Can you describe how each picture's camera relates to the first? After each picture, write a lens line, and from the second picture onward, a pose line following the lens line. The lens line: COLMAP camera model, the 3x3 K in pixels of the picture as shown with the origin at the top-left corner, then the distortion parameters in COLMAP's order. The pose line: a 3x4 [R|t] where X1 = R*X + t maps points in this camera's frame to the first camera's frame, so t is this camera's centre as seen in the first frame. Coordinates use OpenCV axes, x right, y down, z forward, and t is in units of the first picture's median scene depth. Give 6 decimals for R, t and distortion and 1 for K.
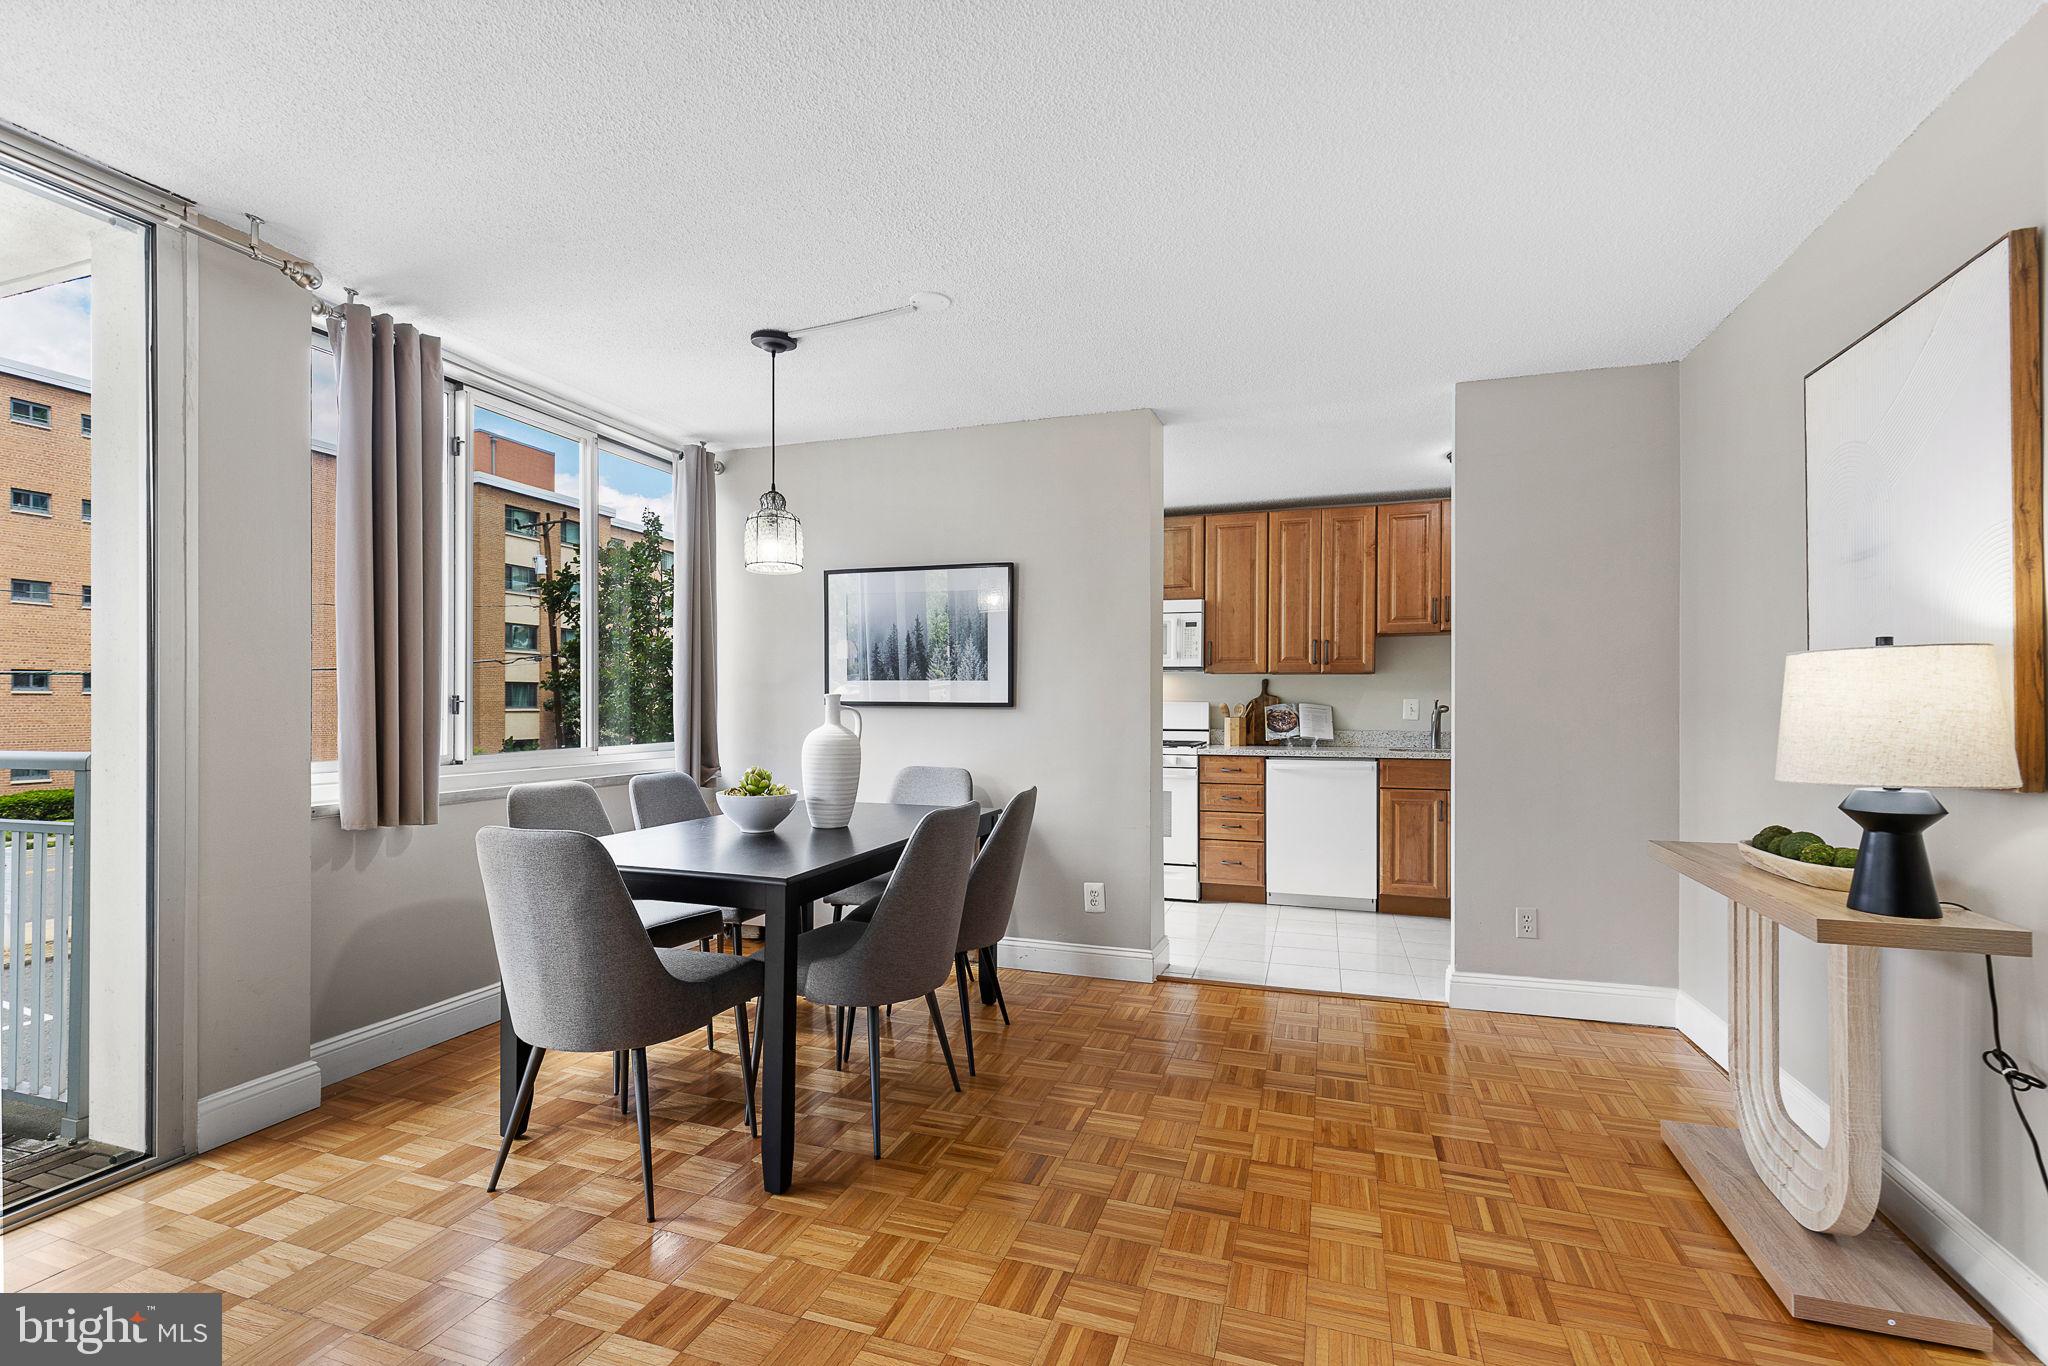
lens RADIAL K [[910.6, 0, 1016.5], [0, 910.6, 702.2], [0, 0, 1]] dist [0.000561, -0.000213]
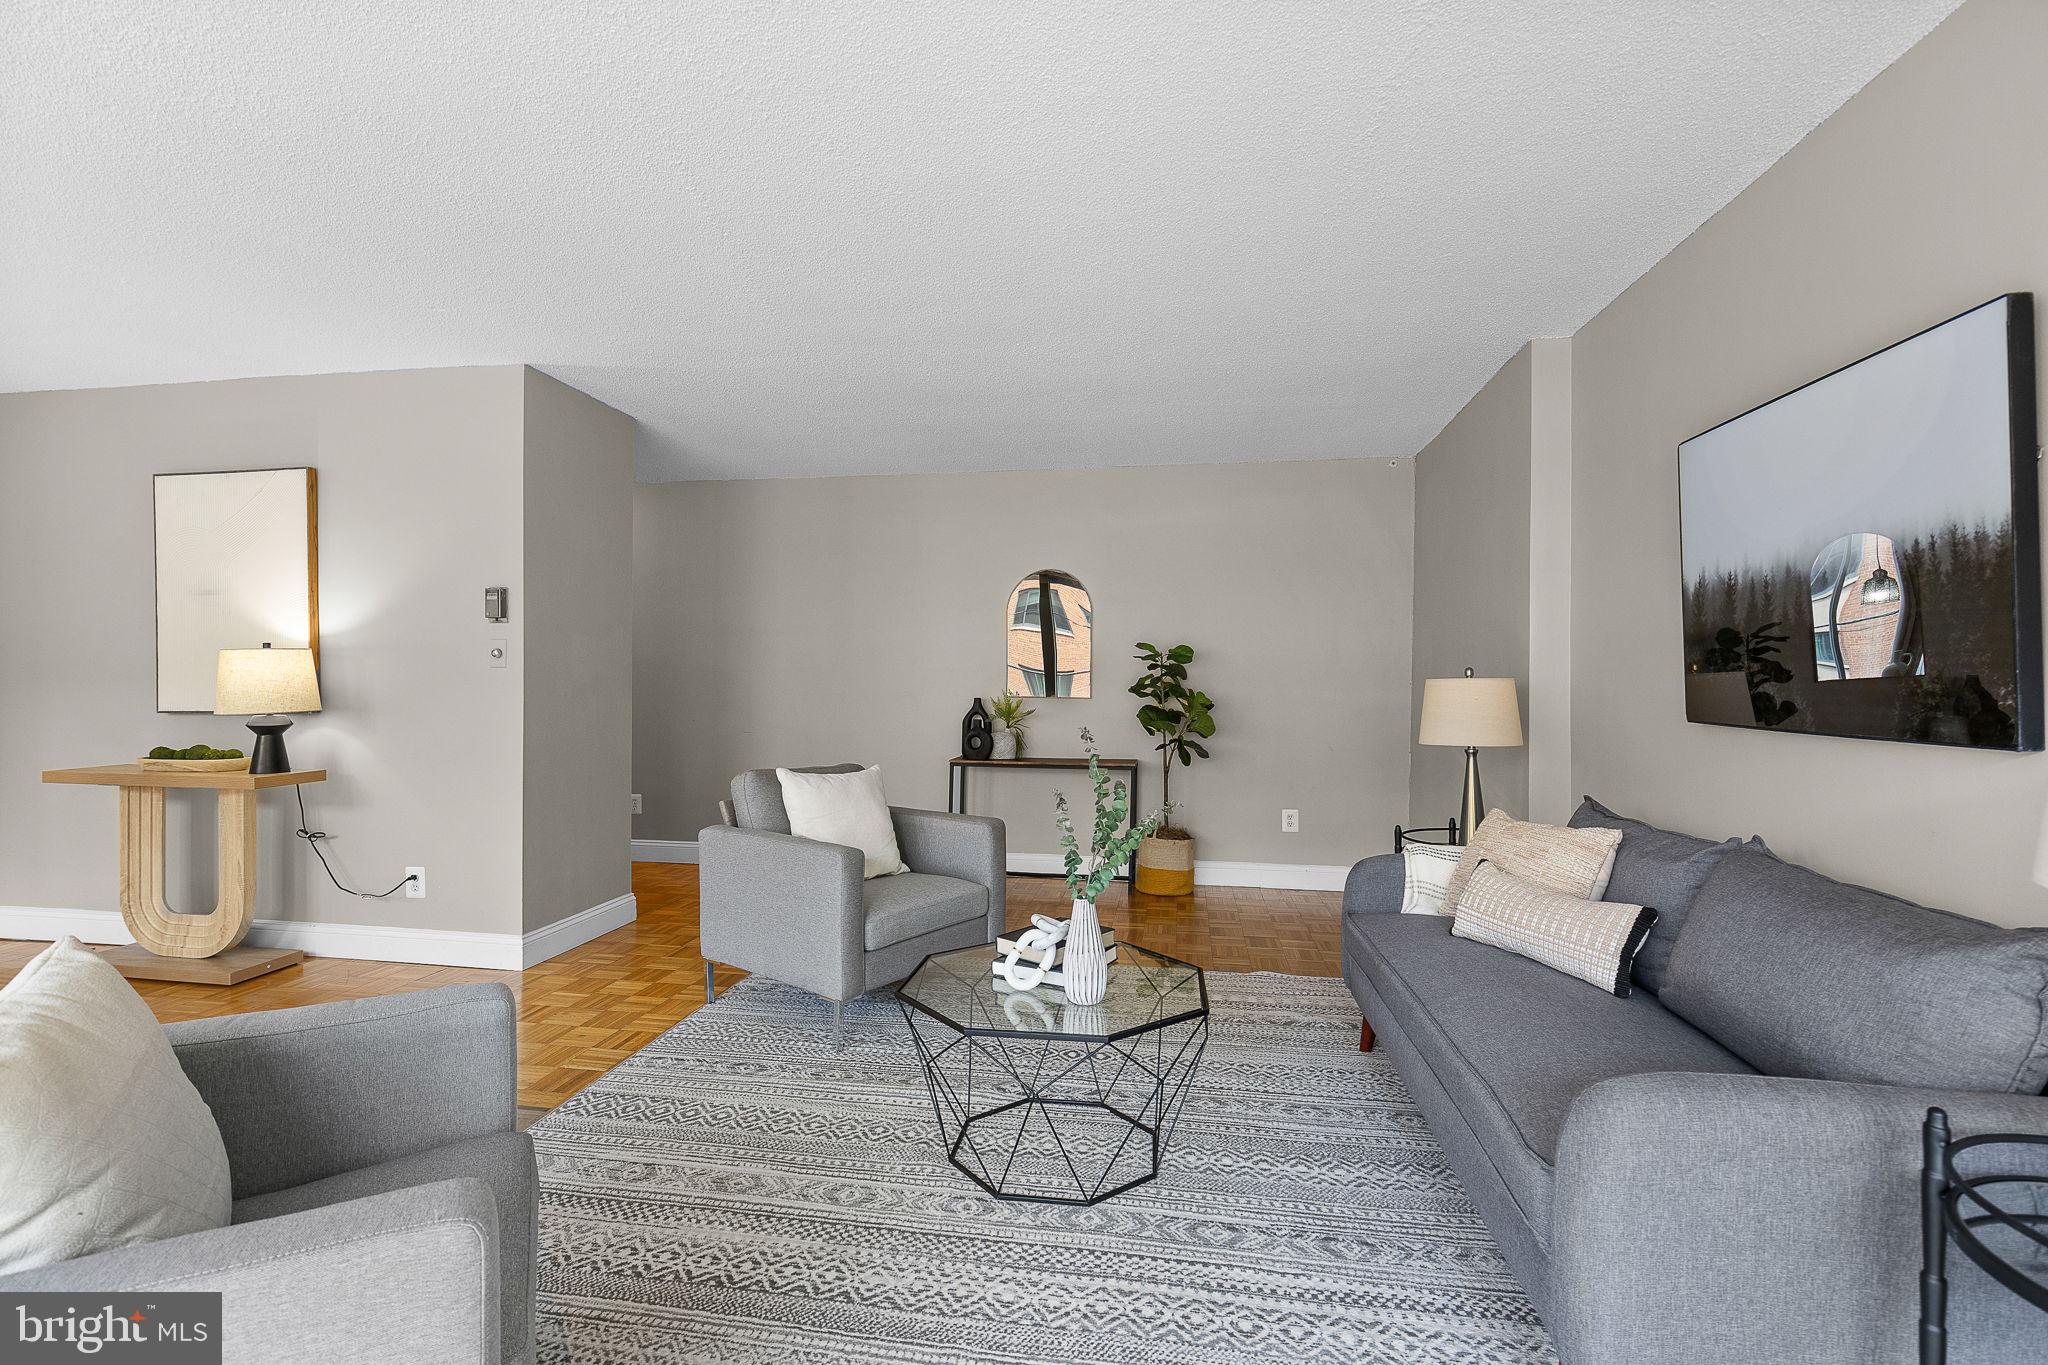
lens RADIAL K [[912.8, 0, 1024.0], [0, 912.8, 682.5], [0, 0, 1]] dist [0.002242, -0.000618]
pose [[-0.163842, -0.005659, 0.986470, -0.445563], [-0.005659, 0.999972, 0.004797, -0.000223], [-0.986470, -0.004796, -0.163869, -0.121813]]
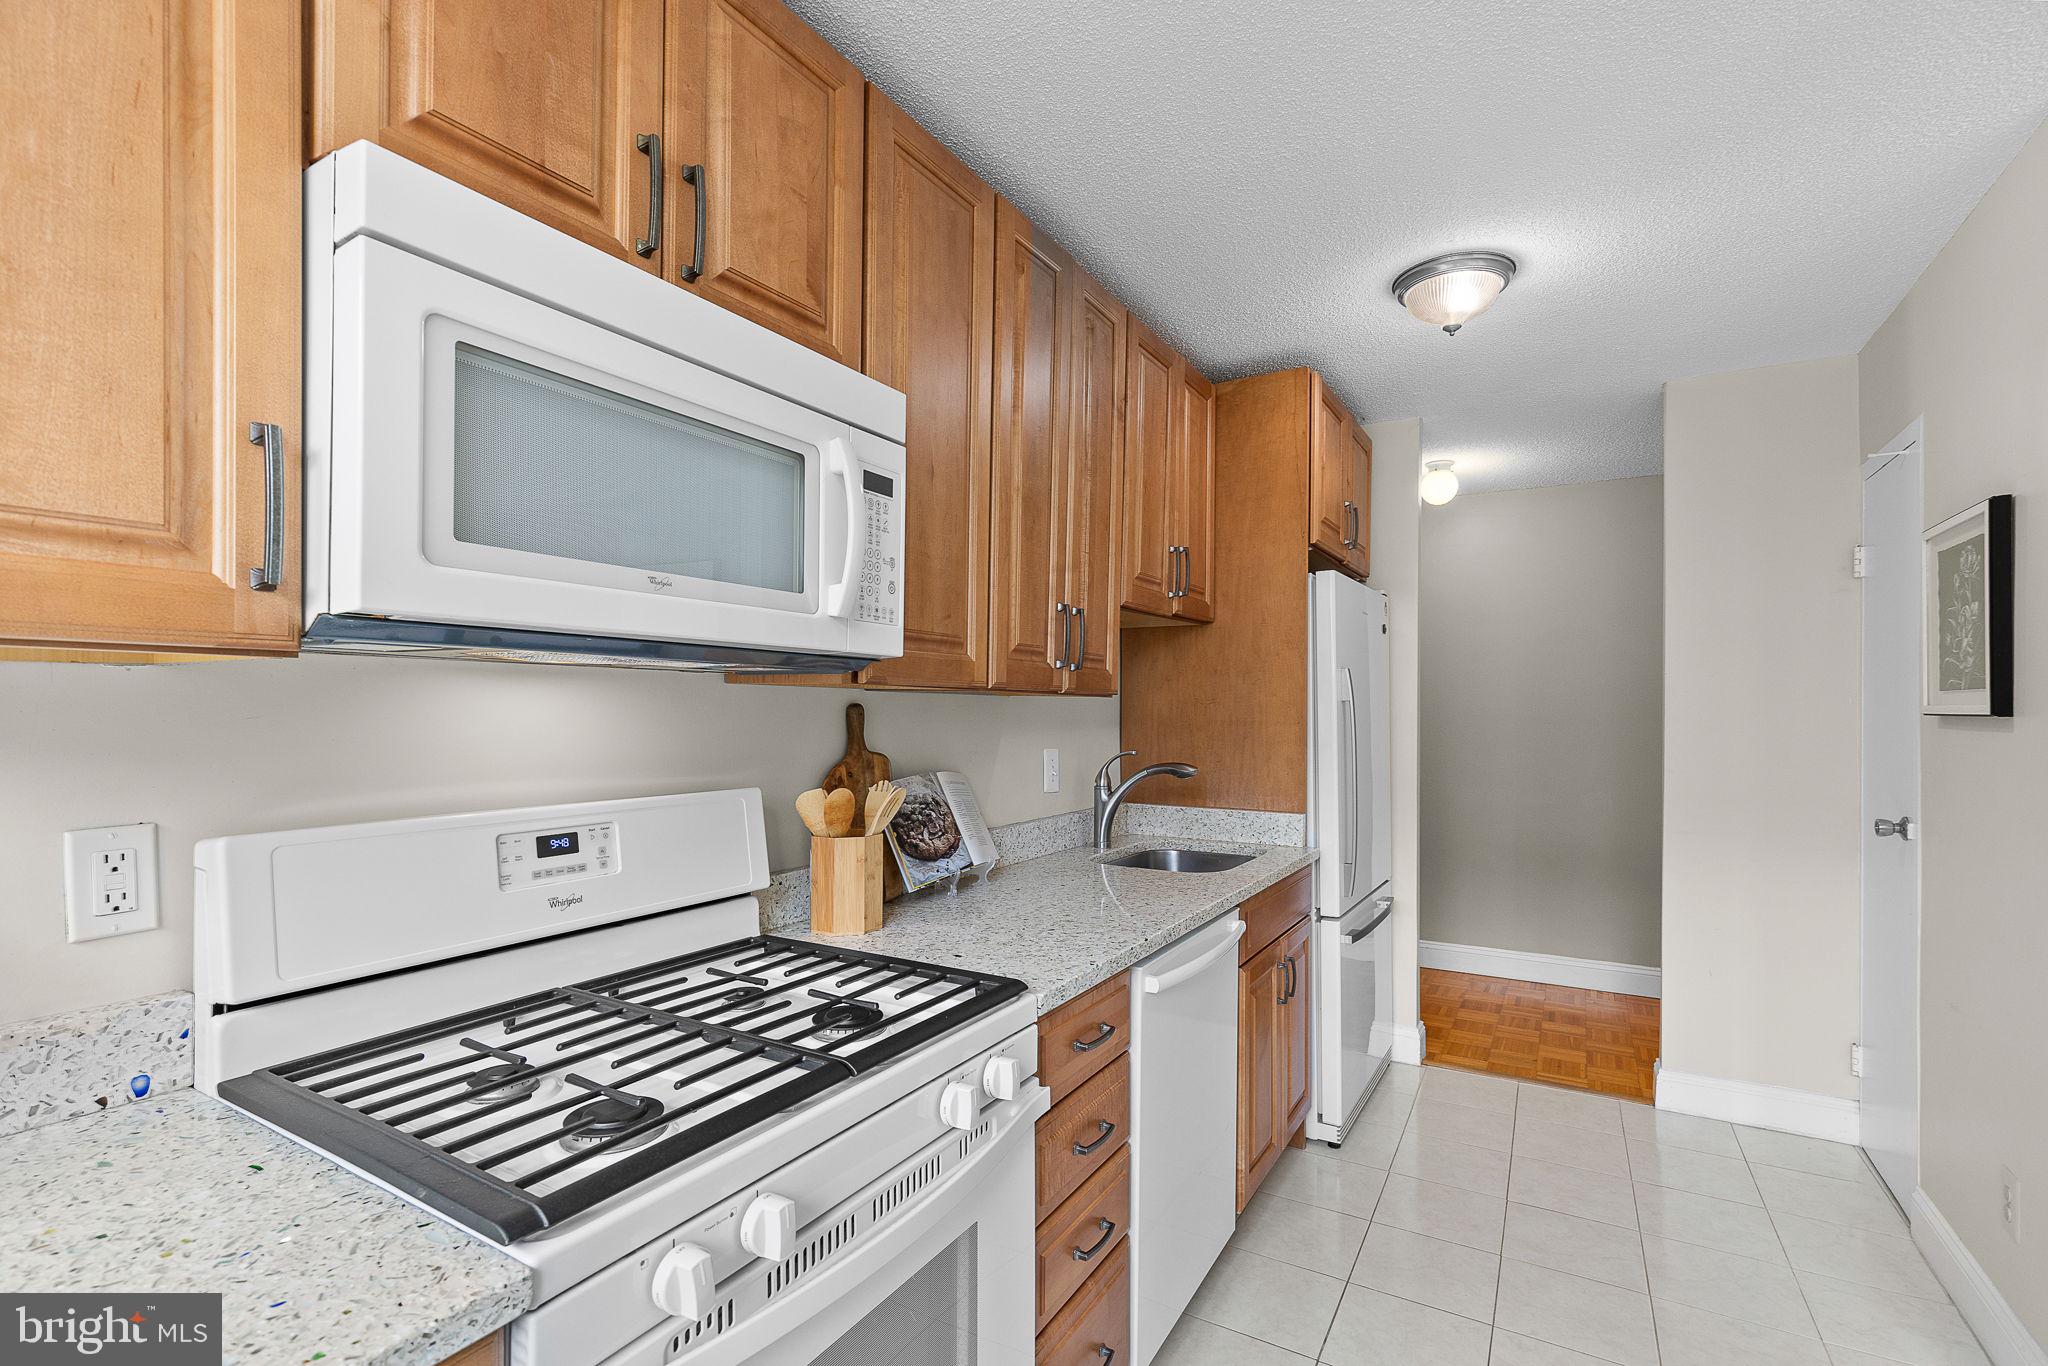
lens RADIAL K [[936.8, 0, 1021.3], [0, 936.8, 699.0], [0, 0, 1]] dist [0.000013, 0.000000]
pose [[0.204666, 0.007018, 0.978807, -0.048882], [-0.008678, 0.999948, -0.005355, -0.027394], [-0.978793, -0.007398, 0.204717, 0.944642]]
